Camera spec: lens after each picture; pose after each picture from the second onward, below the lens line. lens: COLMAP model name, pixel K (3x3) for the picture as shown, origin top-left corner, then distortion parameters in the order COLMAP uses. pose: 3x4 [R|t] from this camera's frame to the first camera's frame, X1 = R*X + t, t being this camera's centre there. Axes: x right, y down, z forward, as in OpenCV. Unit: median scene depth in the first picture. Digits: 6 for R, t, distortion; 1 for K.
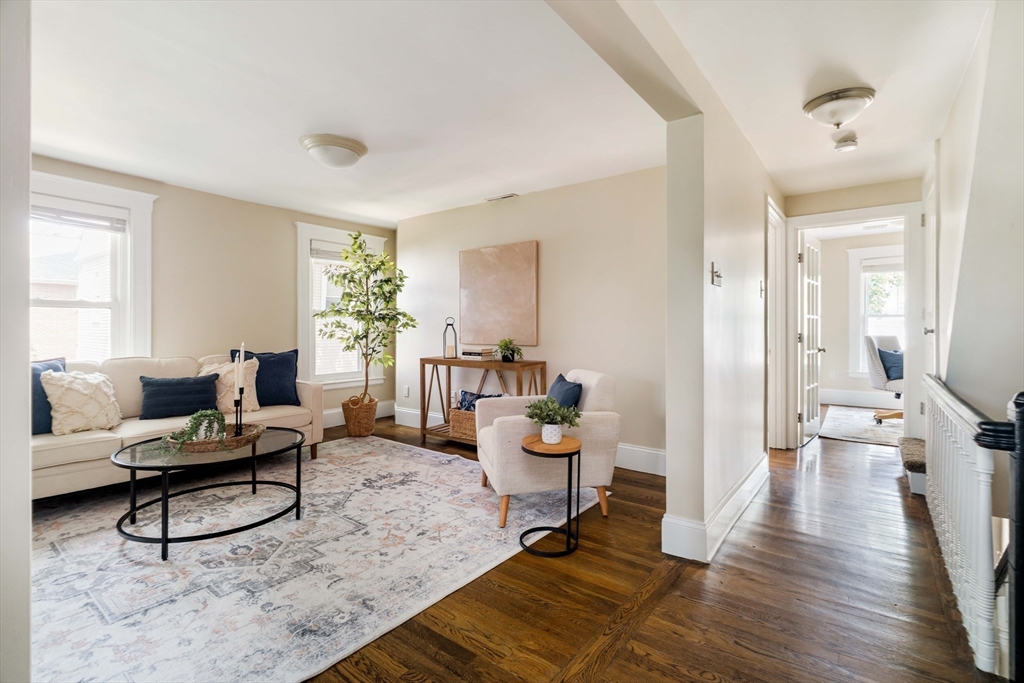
lens RADIAL K [[464.7, 0, 514.9], [0, 464.7, 332.0], [0, 0, 1]] dist [0.000440, 0.000149]
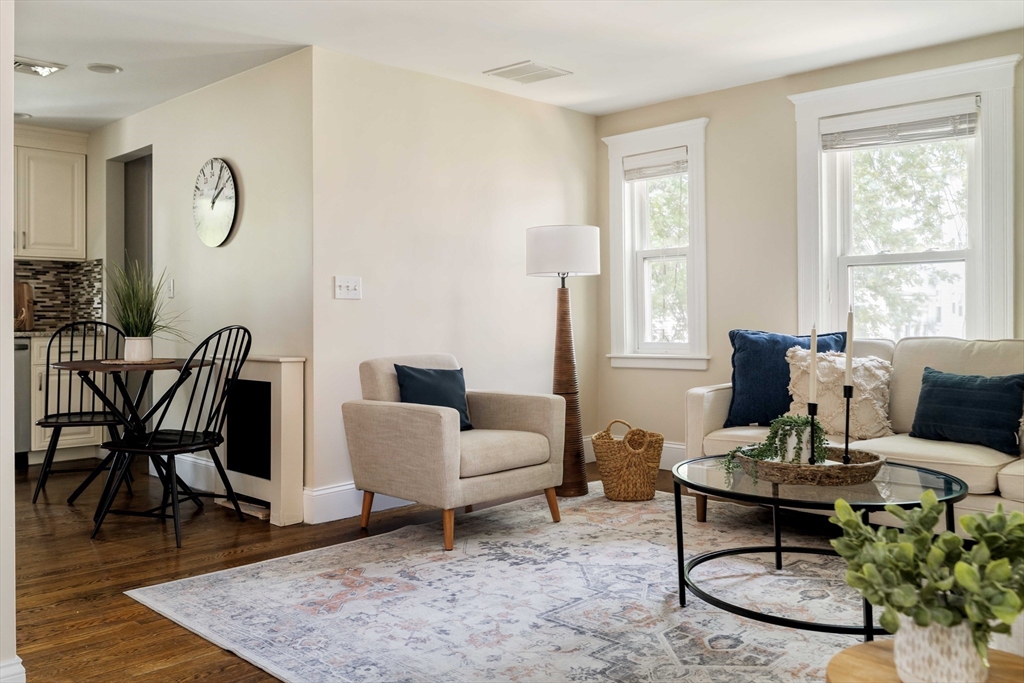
lens RADIAL K [[867.8, 0, 512.7], [0, 867.8, 315.1], [0, 0, 1]] dist [0.002959, 0.001473]
pose [[-0.125993, -0.000032, -0.992031, 0.588224], [0.002553, 0.999997, -0.000356, 0.035549], [0.992028, -0.002578, -0.125992, 0.864286]]
